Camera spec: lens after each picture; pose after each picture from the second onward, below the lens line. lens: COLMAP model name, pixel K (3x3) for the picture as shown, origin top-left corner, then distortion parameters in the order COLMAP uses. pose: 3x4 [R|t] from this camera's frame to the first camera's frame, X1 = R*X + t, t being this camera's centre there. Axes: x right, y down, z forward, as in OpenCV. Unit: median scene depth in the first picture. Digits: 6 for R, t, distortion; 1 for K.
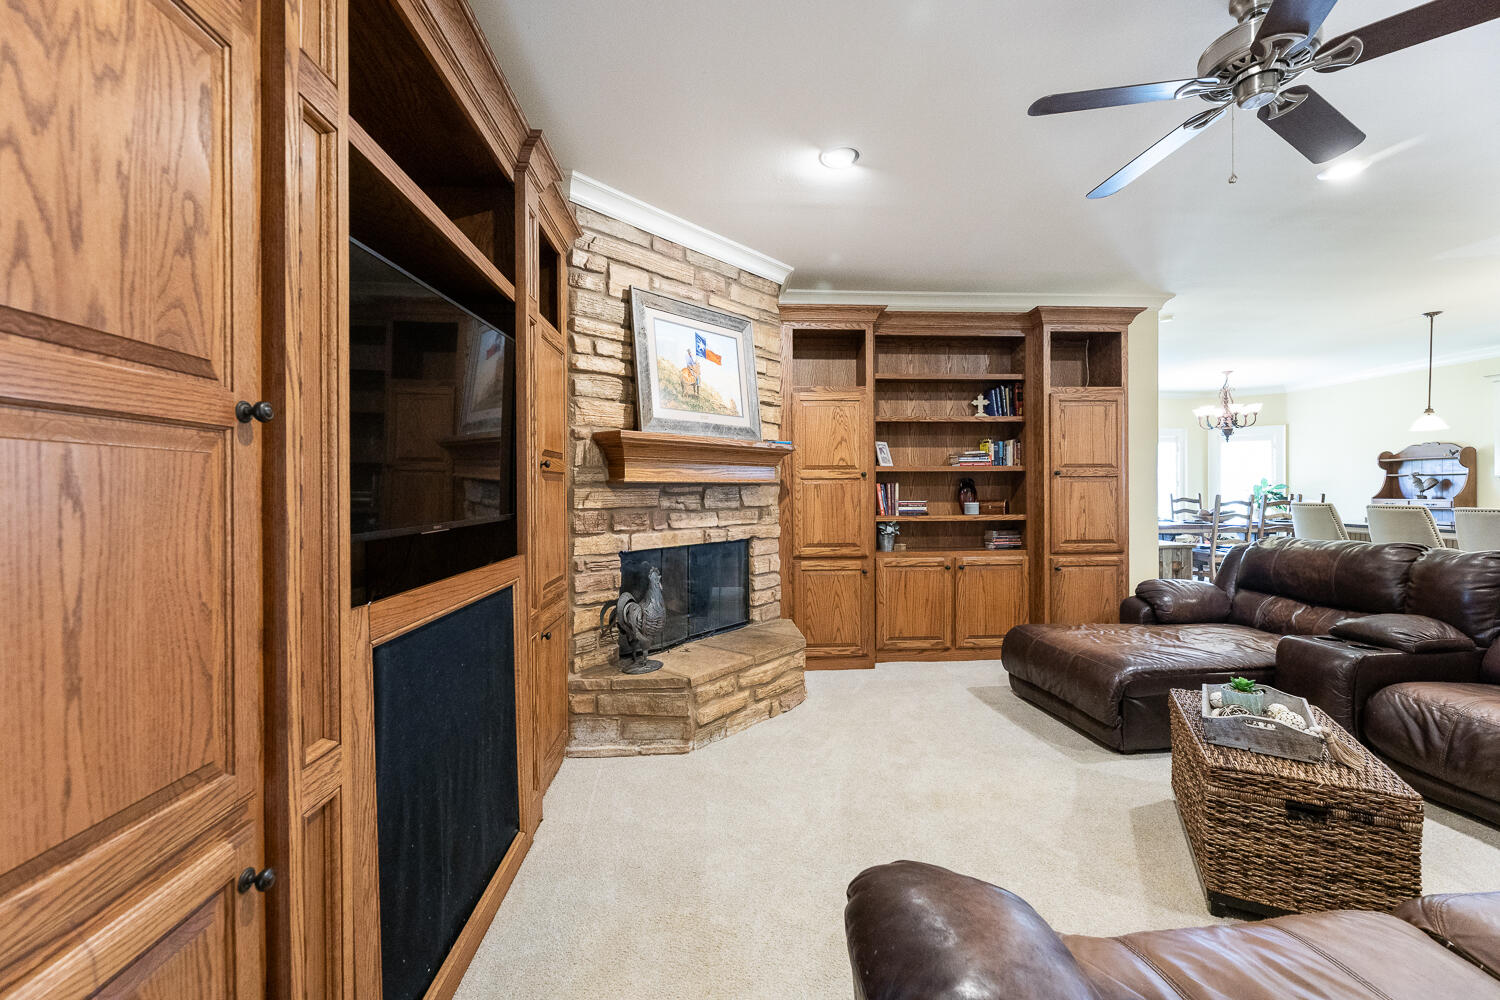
lens RADIAL K [[644.9, 0, 720.8], [0, 644.9, 490.9], [0, 0, 1]] dist [-0.001475, -0.000345]
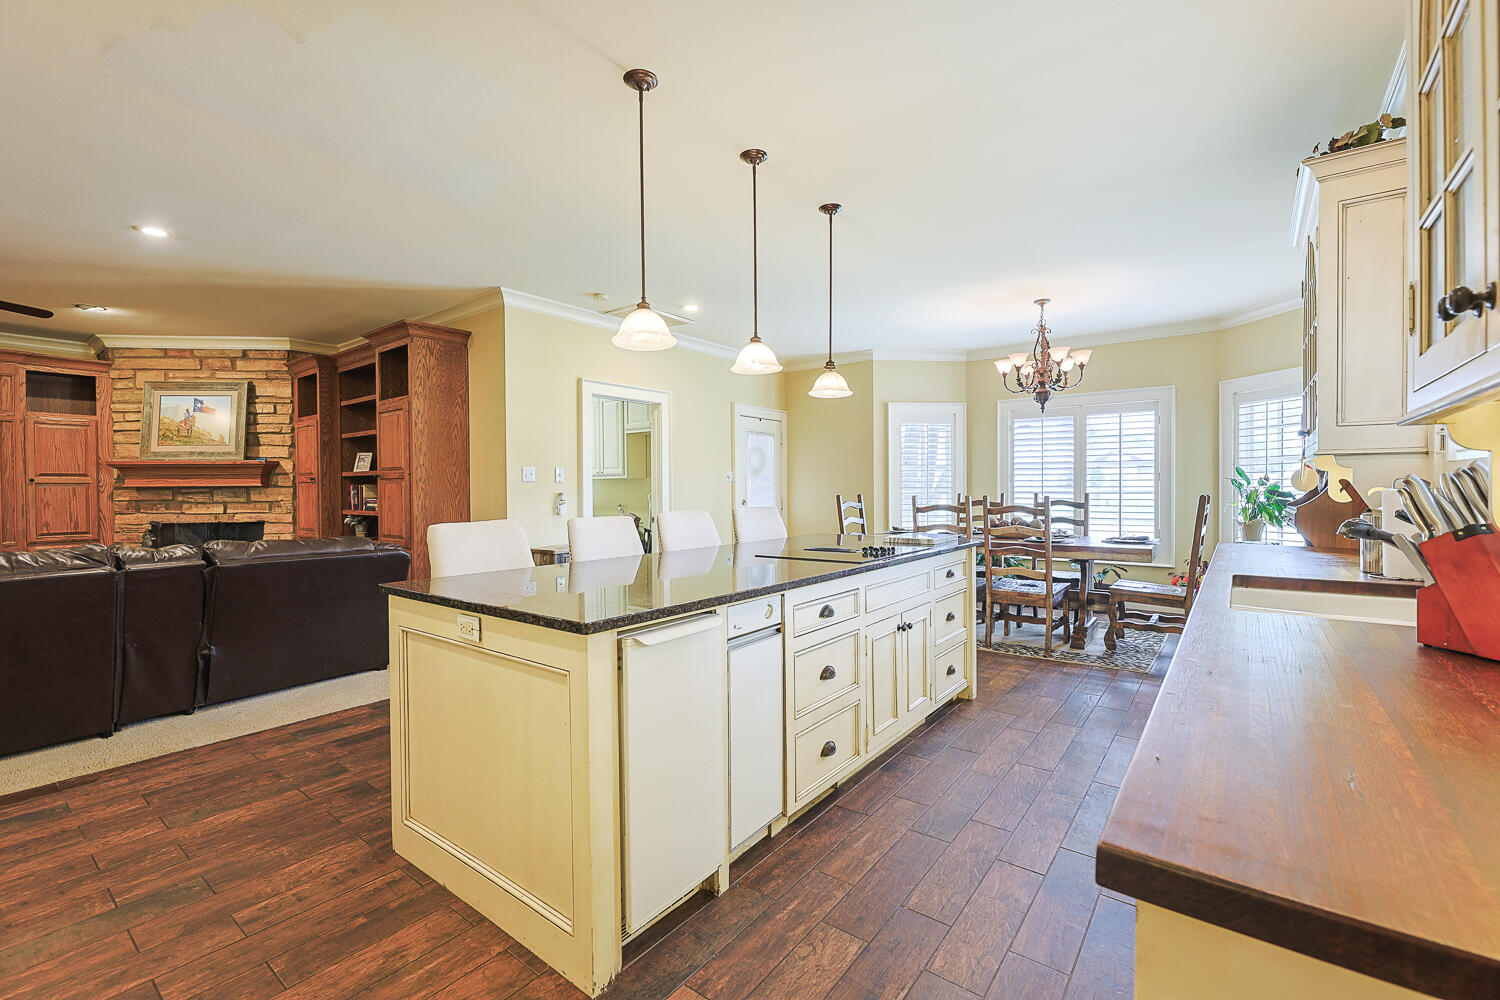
lens RADIAL K [[644.9, 0, 747.4], [0, 644.9, 498.3], [0, 0, 1]] dist [-0.001475, -0.000345]
pose [[0.736879, 0.006334, -0.675995, 2.312435], [0.003053, 0.999915, 0.012698, 0.001222], [0.676017, -0.011421, 0.736797, 0.773582]]
